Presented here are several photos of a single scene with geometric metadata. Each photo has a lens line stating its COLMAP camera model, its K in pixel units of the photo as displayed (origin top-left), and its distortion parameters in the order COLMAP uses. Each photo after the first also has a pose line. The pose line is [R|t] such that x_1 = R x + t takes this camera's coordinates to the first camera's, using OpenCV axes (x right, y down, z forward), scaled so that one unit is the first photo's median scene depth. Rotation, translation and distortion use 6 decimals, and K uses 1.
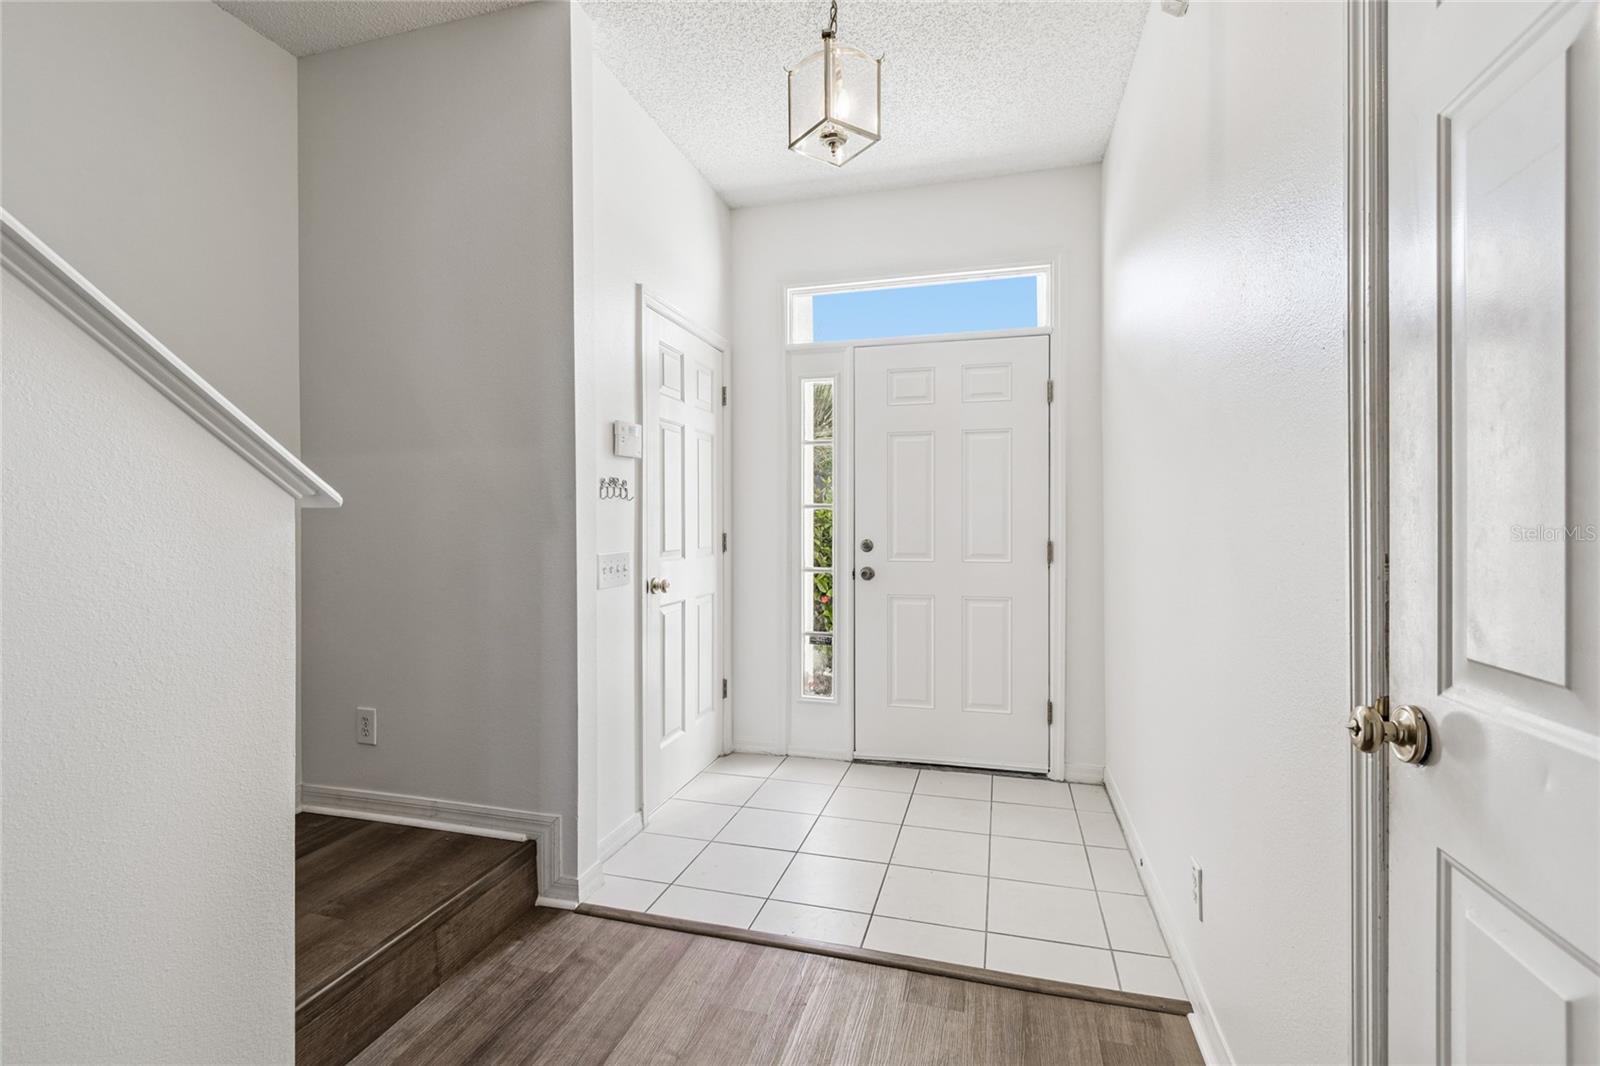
lens RADIAL K [[710.0, 0, 799.2], [0, 710.0, 509.1], [0, 0, 1]] dist [-0.000939, -0.000163]
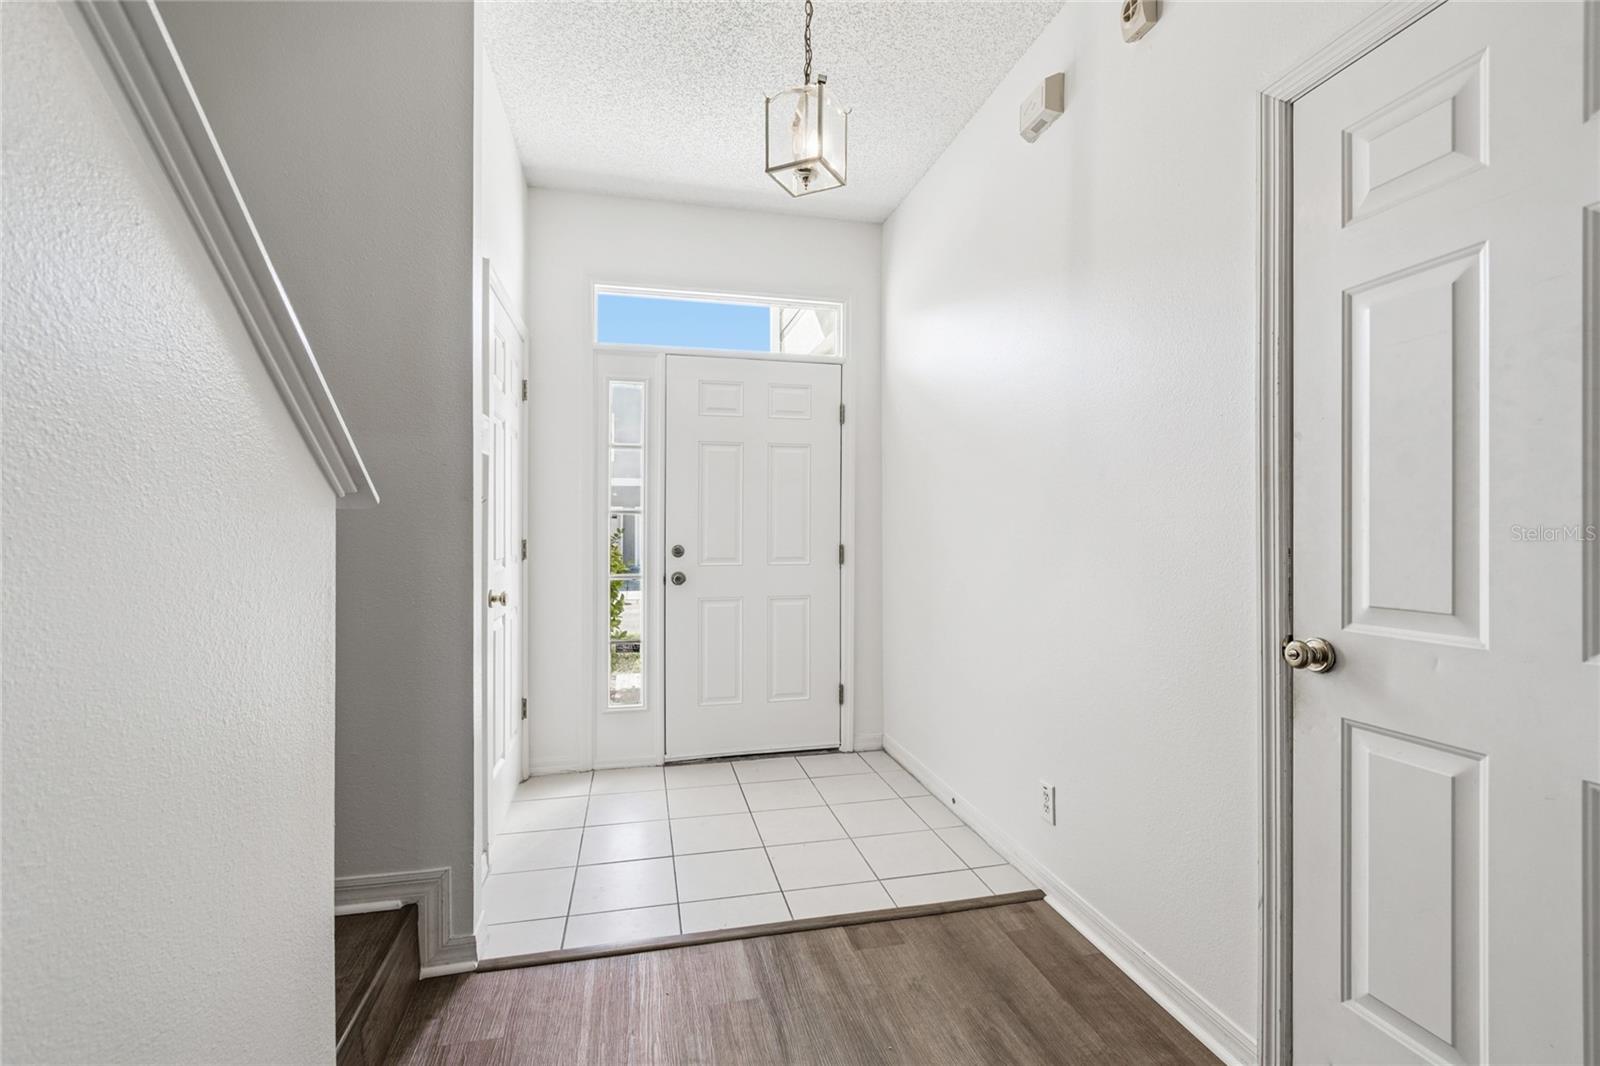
lens RADIAL K [[714.2, 0, 782.7], [0, 714.2, 517.8], [0, 0, 1]] dist [0.002255, -0.000029]
pose [[0.877265, 0.008919, 0.479924, -0.299507], [-0.011062, 0.999937, 0.001637, 0.000784], [-0.479879, -0.006745, 0.877309, 0.034477]]
